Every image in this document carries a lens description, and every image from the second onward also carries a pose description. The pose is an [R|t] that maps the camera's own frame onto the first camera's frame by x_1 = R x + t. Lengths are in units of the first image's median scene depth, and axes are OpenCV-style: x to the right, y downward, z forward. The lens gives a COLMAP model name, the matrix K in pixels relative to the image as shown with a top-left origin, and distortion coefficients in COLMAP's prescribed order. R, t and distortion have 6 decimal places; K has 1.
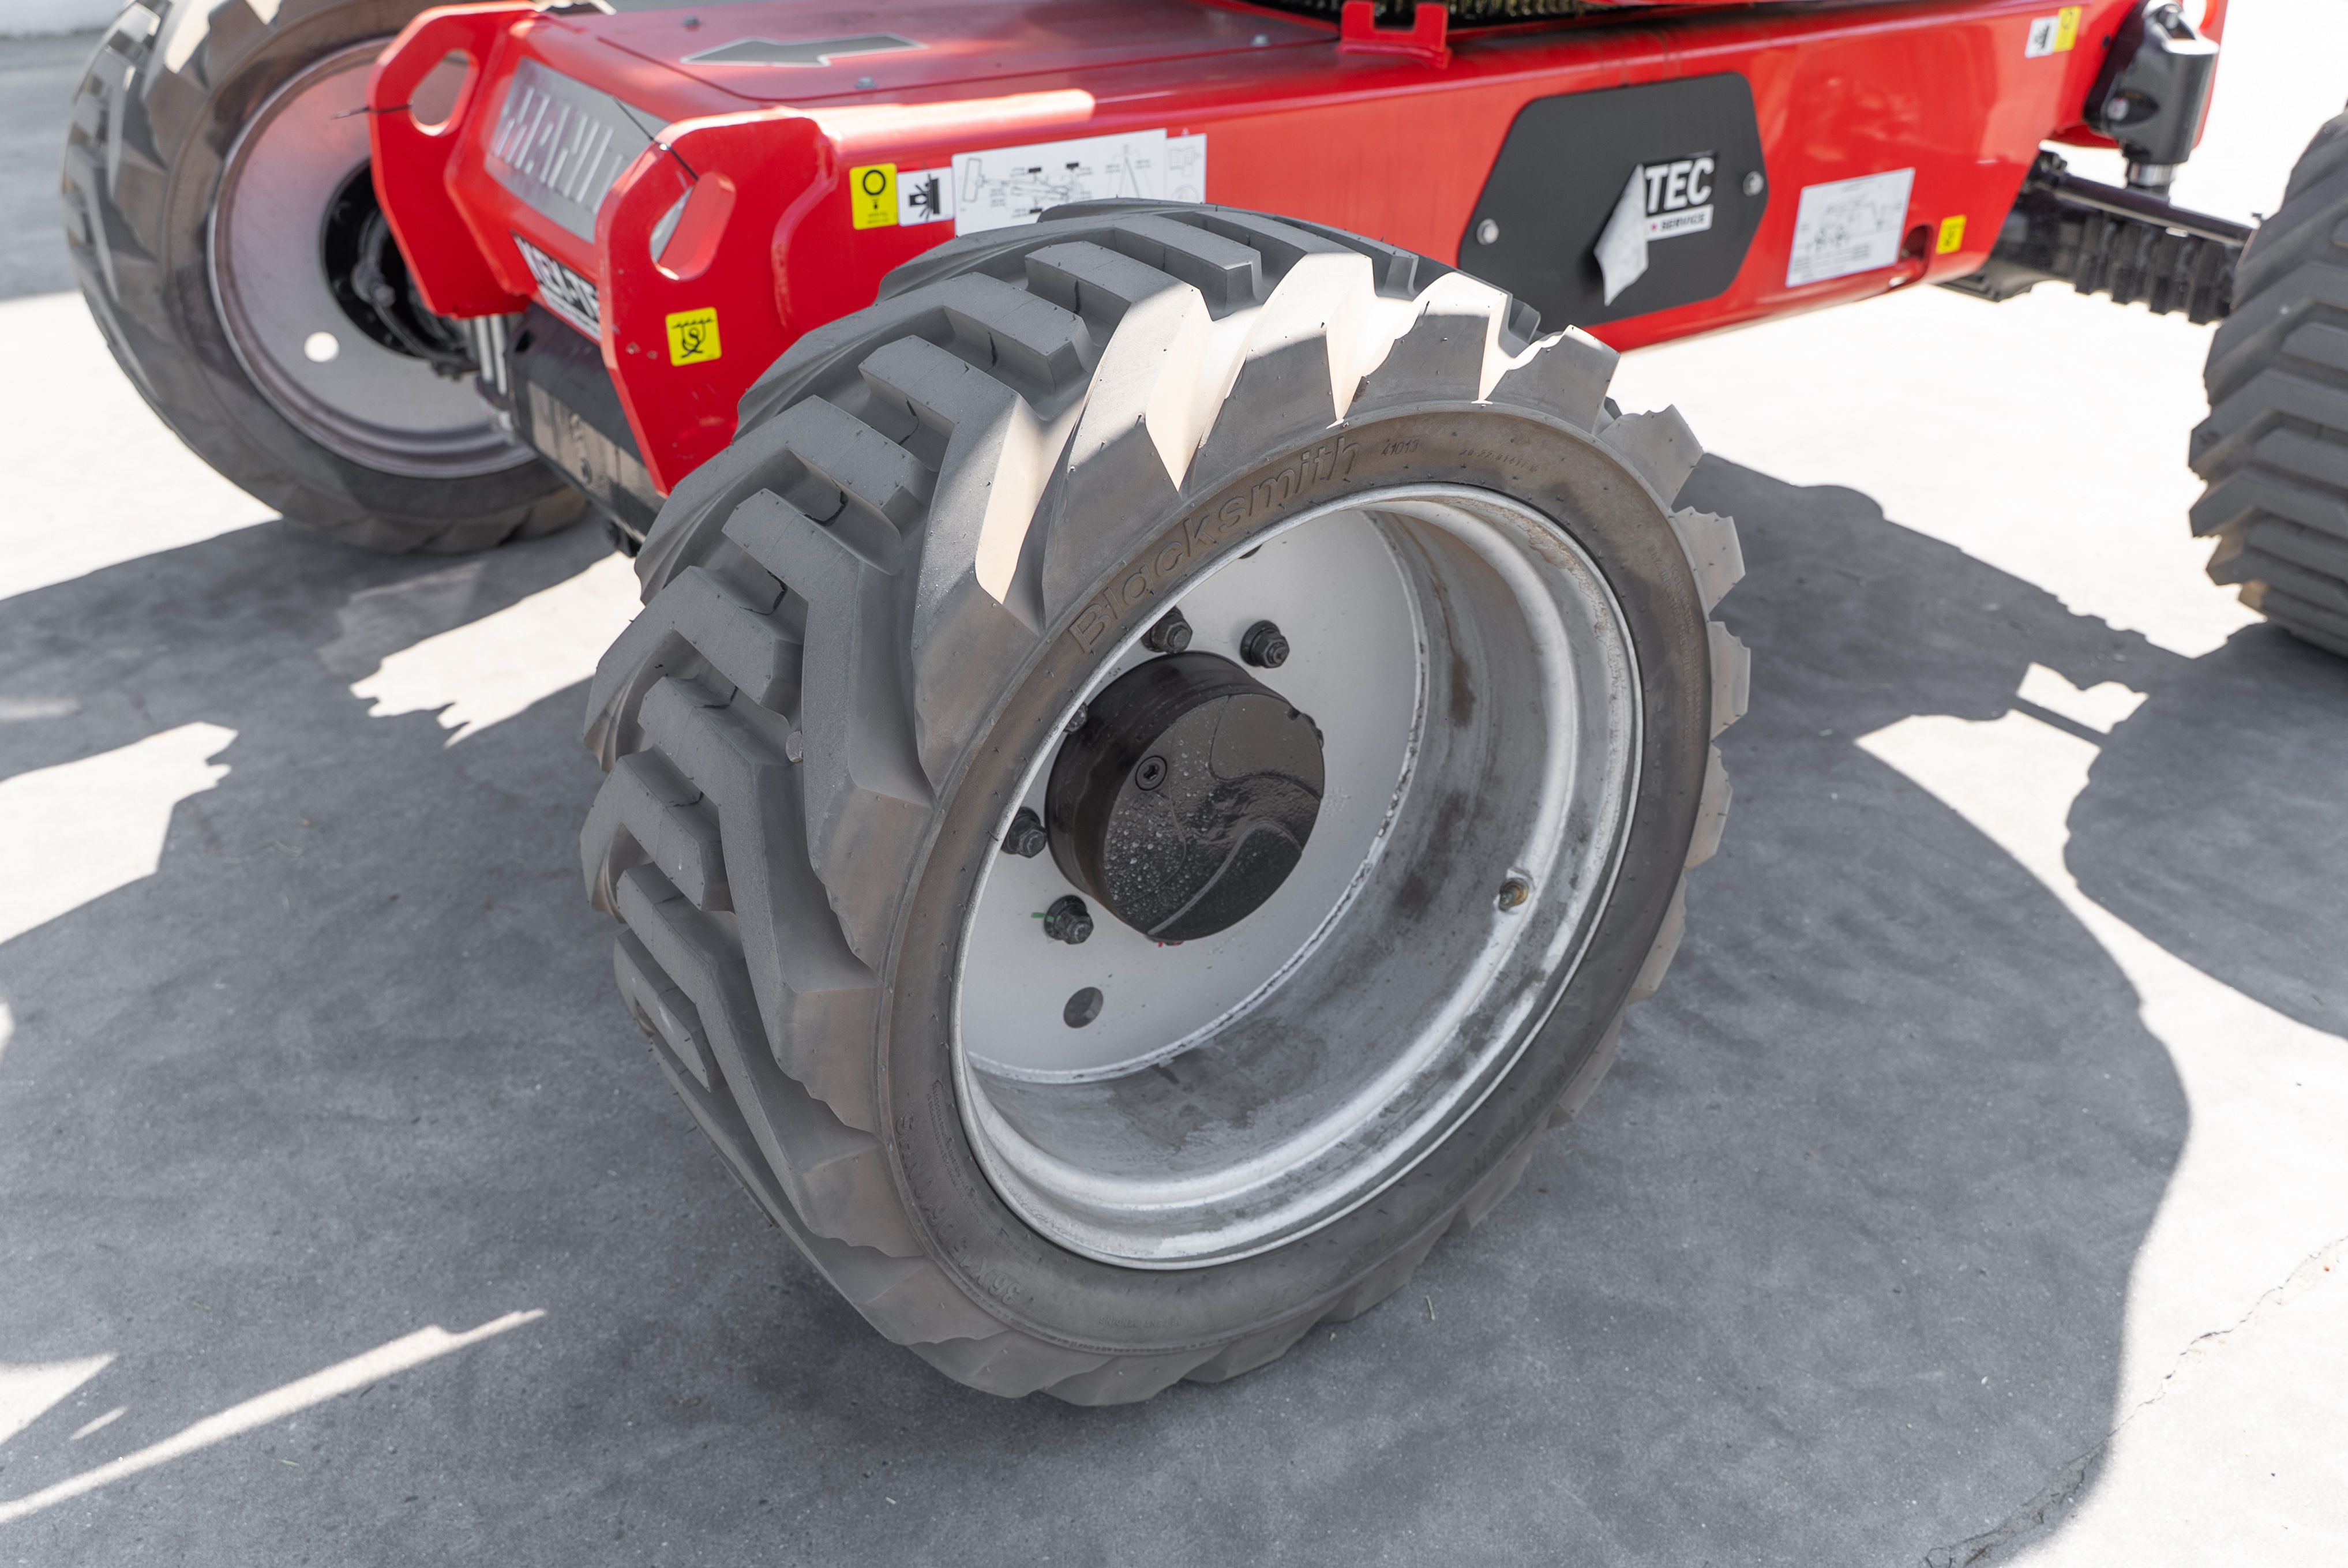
lens RADIAL K [[1961.8, 0, 1196.8], [0, 1961.8, 805.5], [0, 0, 1]] dist [-0.004545, -0.006840]
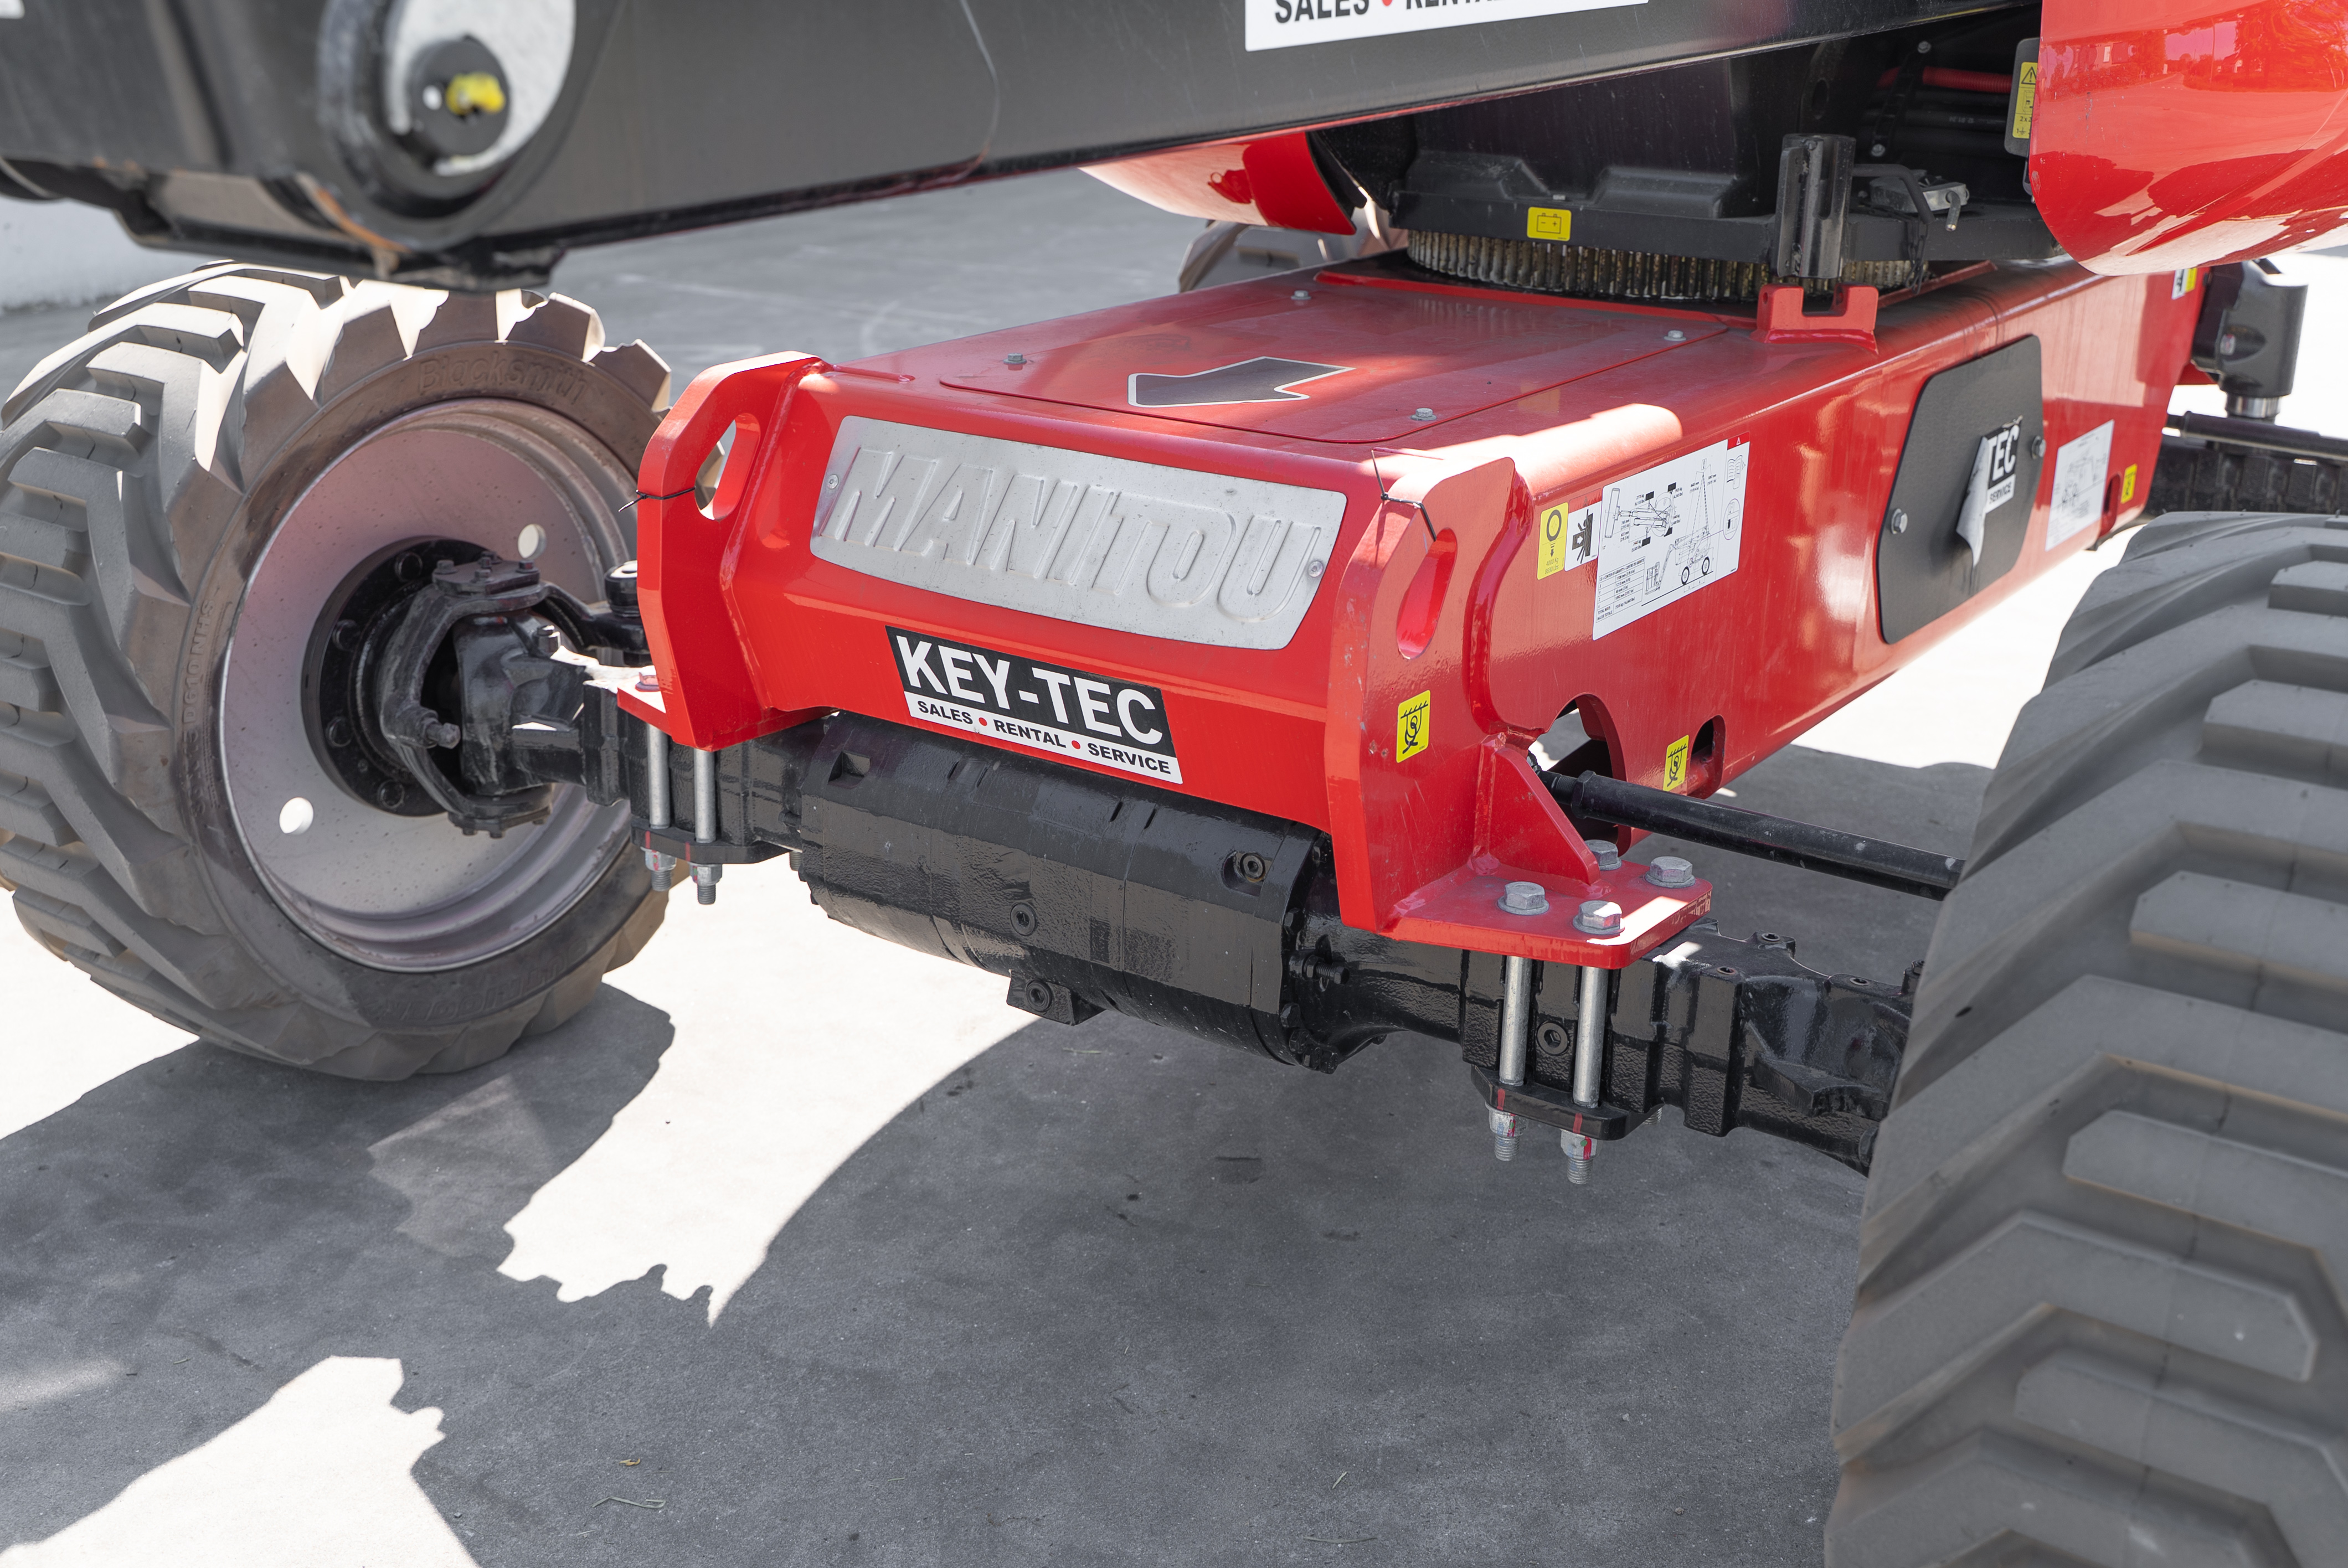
lens RADIAL K [[2485.4, 0, 1157.8], [0, 2485.4, 771.7], [0, 0, 1]] dist [-0.024151, 0.000000]
pose [[0.947012, -0.117957, 0.298756, -0.452872], [0.172008, 0.971756, -0.161564, -0.049523], [-0.271261, 0.204391, 0.940554, 0.044544]]
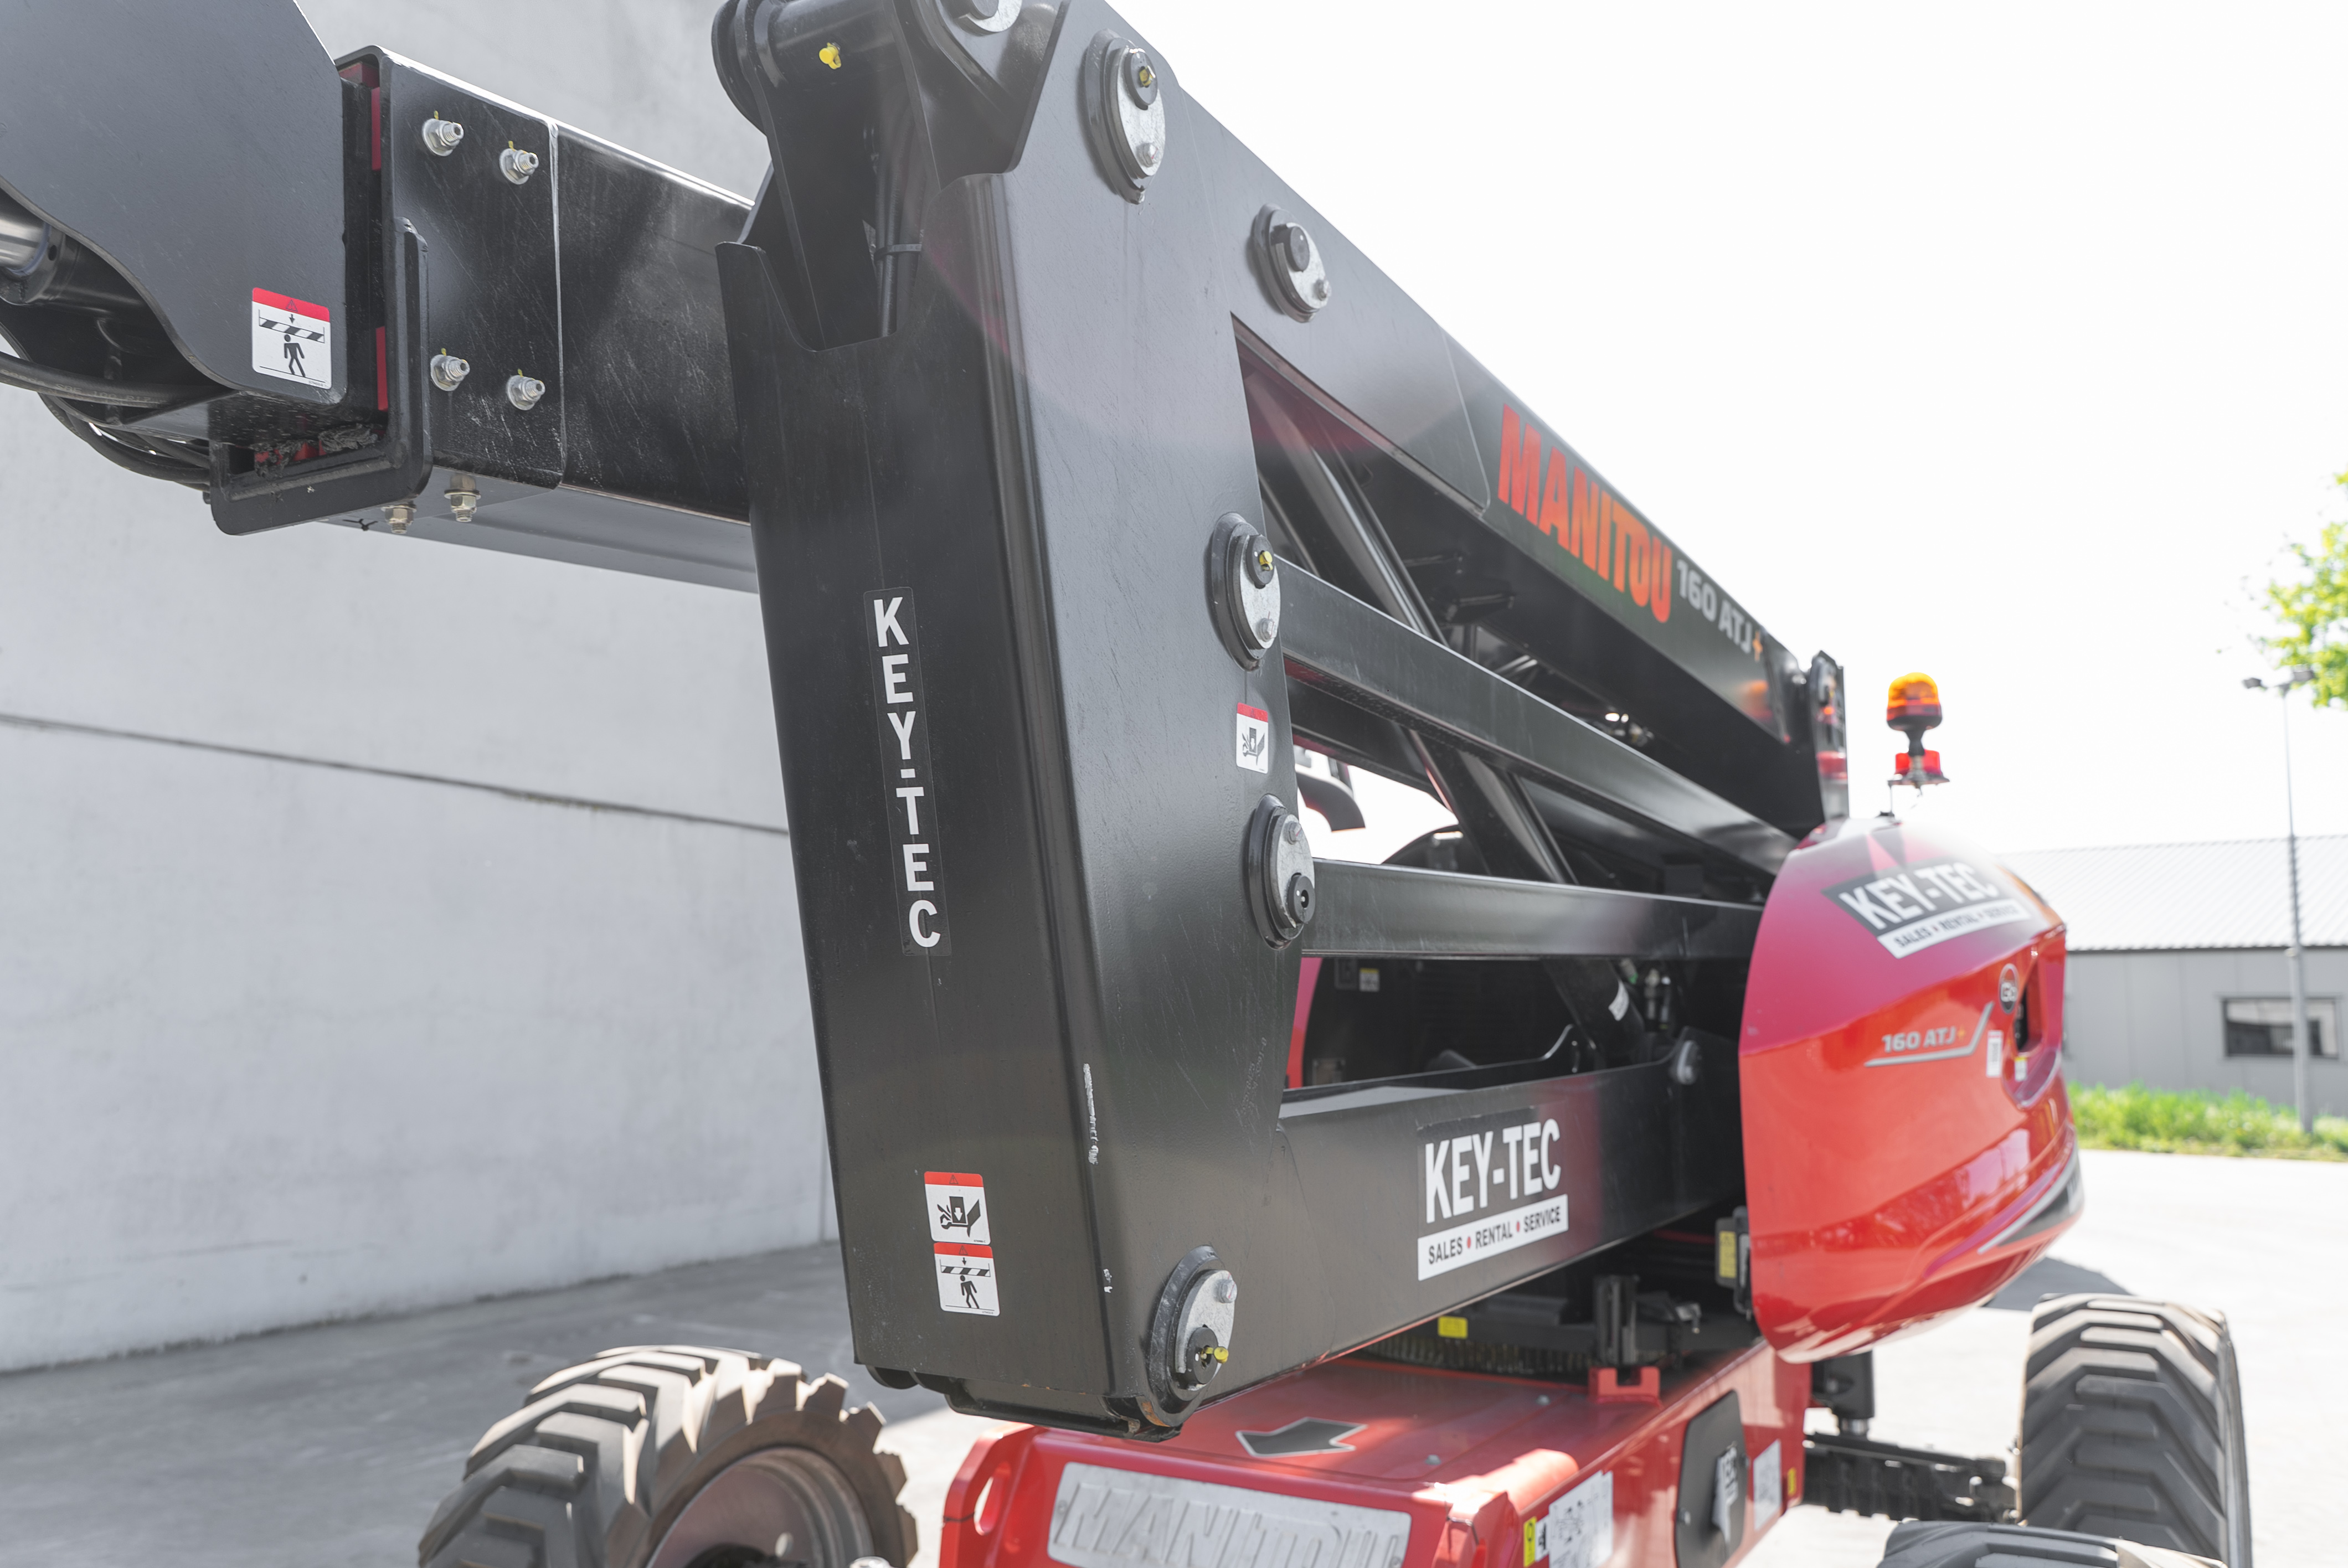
lens RADIAL K [[1863.4, 0, 1160.4], [0, 1863.4, 788.1], [0, 0, 1]] dist [0.006284, 0.001810]
pose [[0.903628, 0.052125, 0.425134, -0.691886], [0.214502, 0.804055, -0.554512, -0.042201], [-0.370735, 0.592265, 0.715386, -0.122755]]
